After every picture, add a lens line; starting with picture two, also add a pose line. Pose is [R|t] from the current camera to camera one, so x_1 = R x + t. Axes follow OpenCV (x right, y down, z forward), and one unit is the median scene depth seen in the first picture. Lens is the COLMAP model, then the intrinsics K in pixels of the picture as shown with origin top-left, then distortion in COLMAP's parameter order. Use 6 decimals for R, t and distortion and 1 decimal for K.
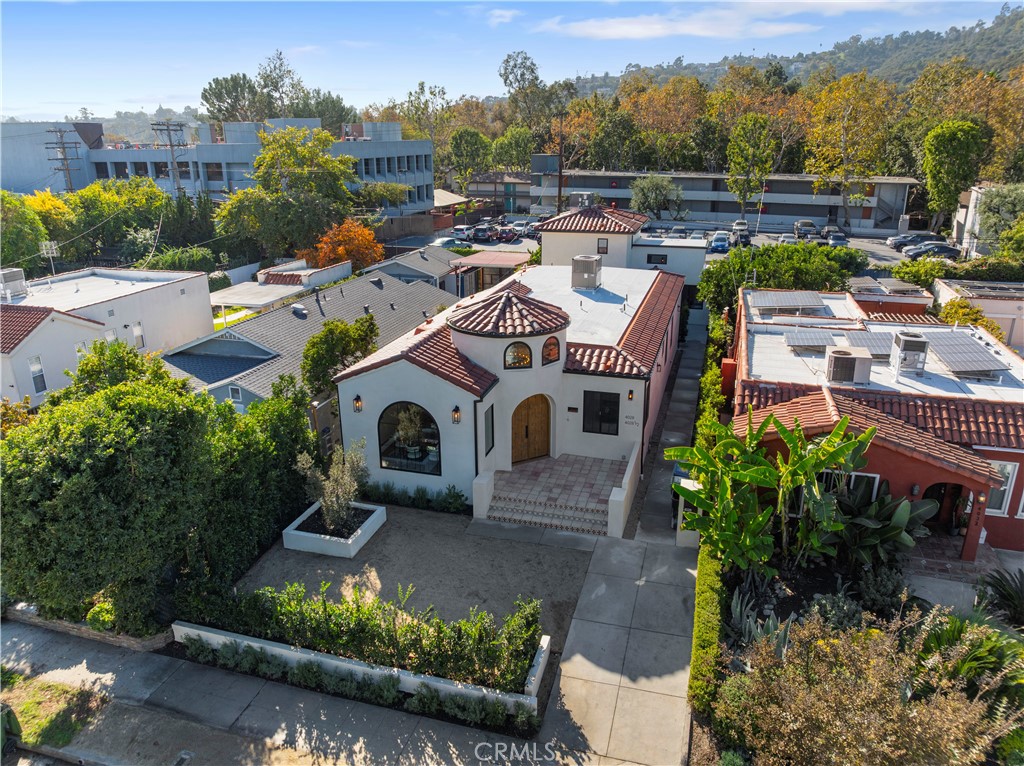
lens RADIAL K [[718.8, 0, 512.0], [0, 718.8, 383.0], [0, 0, 1]] dist [-0.041719, 0.006974]
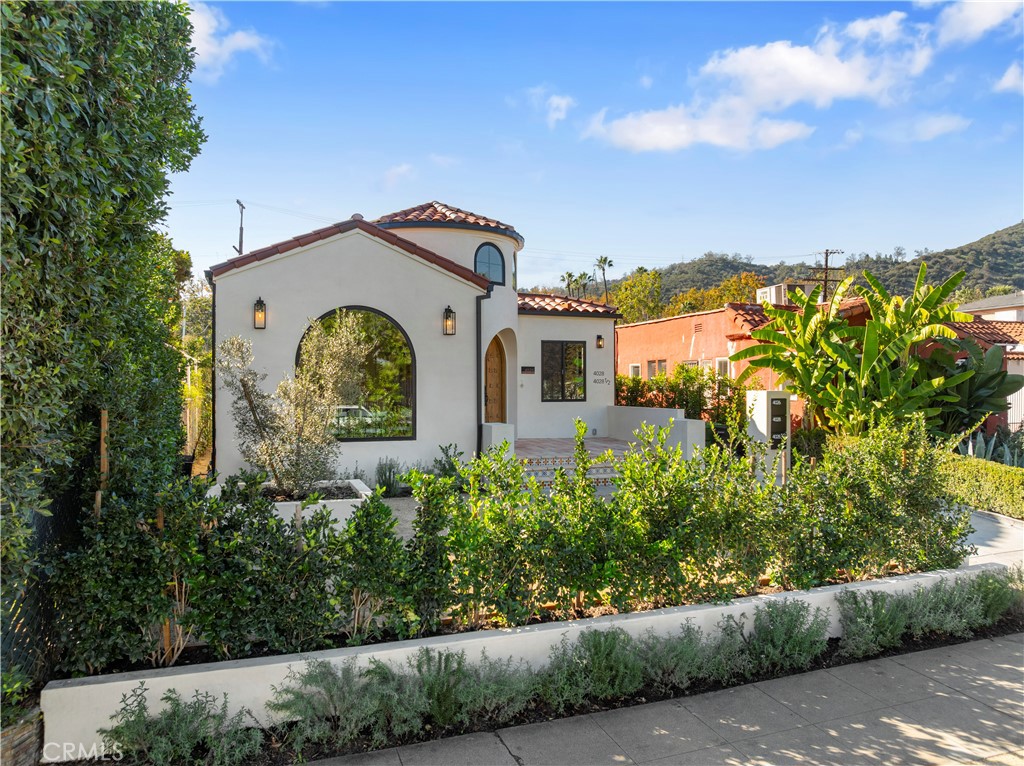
lens RADIAL K [[718.8, 0, 512.0], [0, 718.8, 383.0], [0, 0, 1]] dist [-0.041719, 0.006974]
pose [[0.807592, 0.003431, 0.589732, -0.393590], [0.191873, 0.944048, -0.268249, 0.267690], [-0.557656, 0.329789, 0.761747, 0.521964]]
